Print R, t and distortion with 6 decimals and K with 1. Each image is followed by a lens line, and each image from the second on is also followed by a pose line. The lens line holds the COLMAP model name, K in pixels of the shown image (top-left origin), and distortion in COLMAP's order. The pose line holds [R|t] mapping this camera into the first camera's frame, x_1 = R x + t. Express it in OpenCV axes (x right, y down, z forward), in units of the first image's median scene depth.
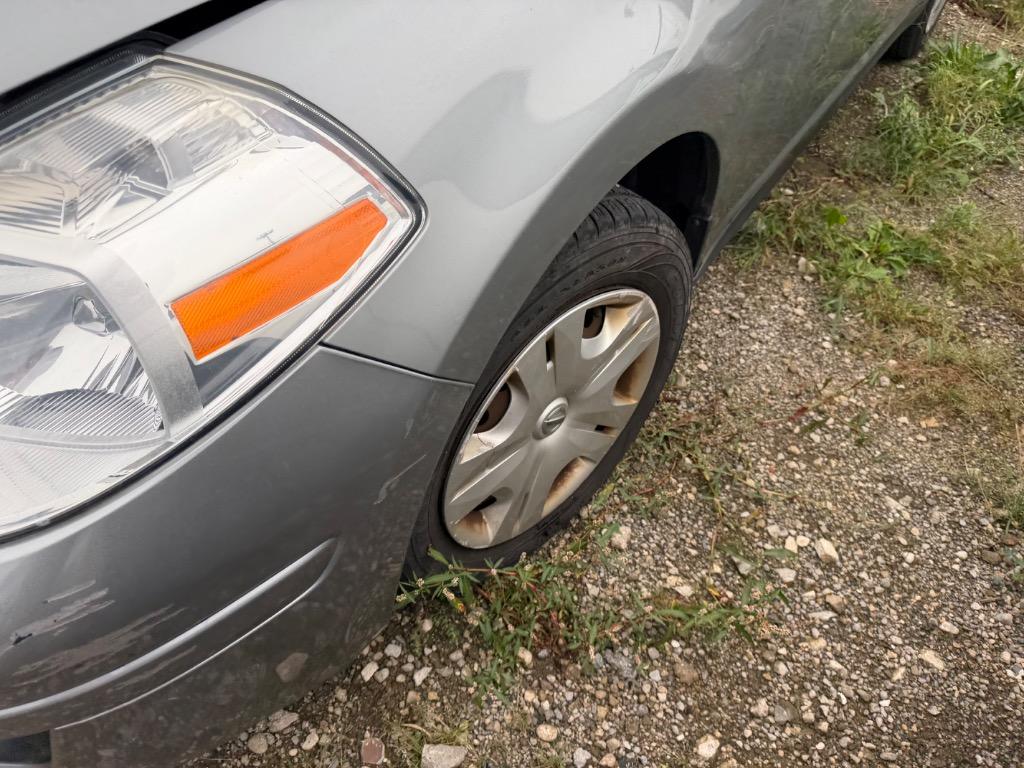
lens RADIAL K [[733.8, 0, 512.0], [0, 733.8, 384.0], [0, 0, 1]] dist [-0.007482, 0.001835]
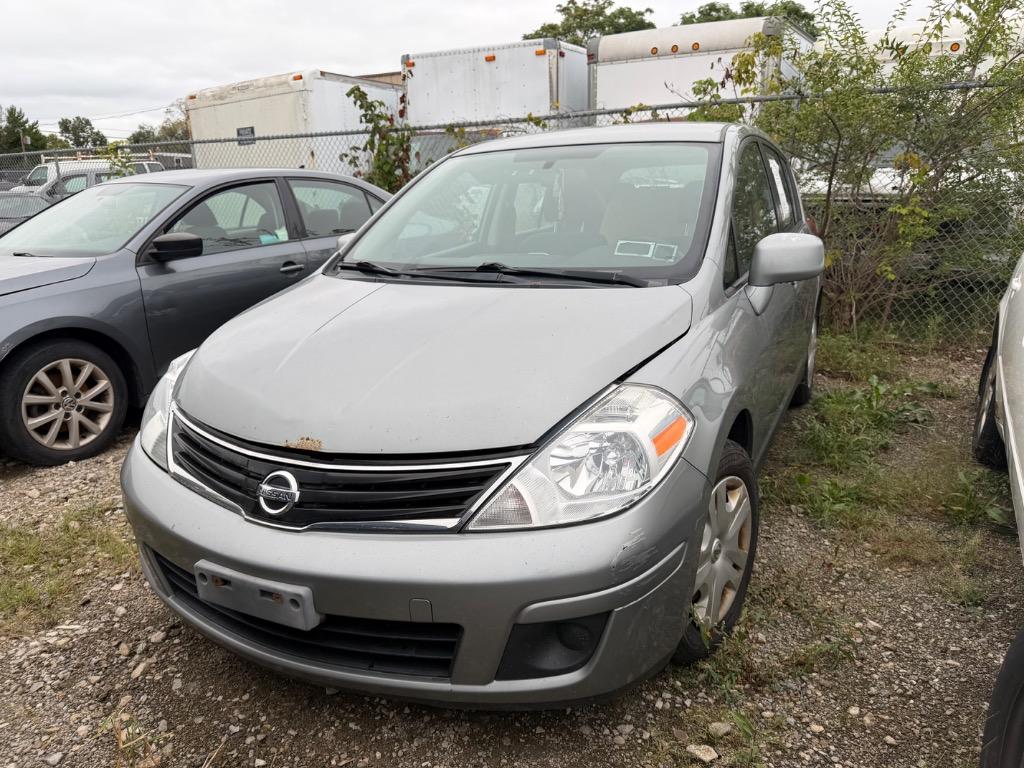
lens RADIAL K [[733.7, 0, 511.3], [0, 733.7, 390.0], [0, 0, 1]] dist [0.002255, -0.008735]
pose [[0.986017, -0.124928, 0.110288, -0.615816], [0.163979, 0.845251, -0.508587, 0.561915], [-0.029684, 0.519561, 0.853918, -0.859601]]
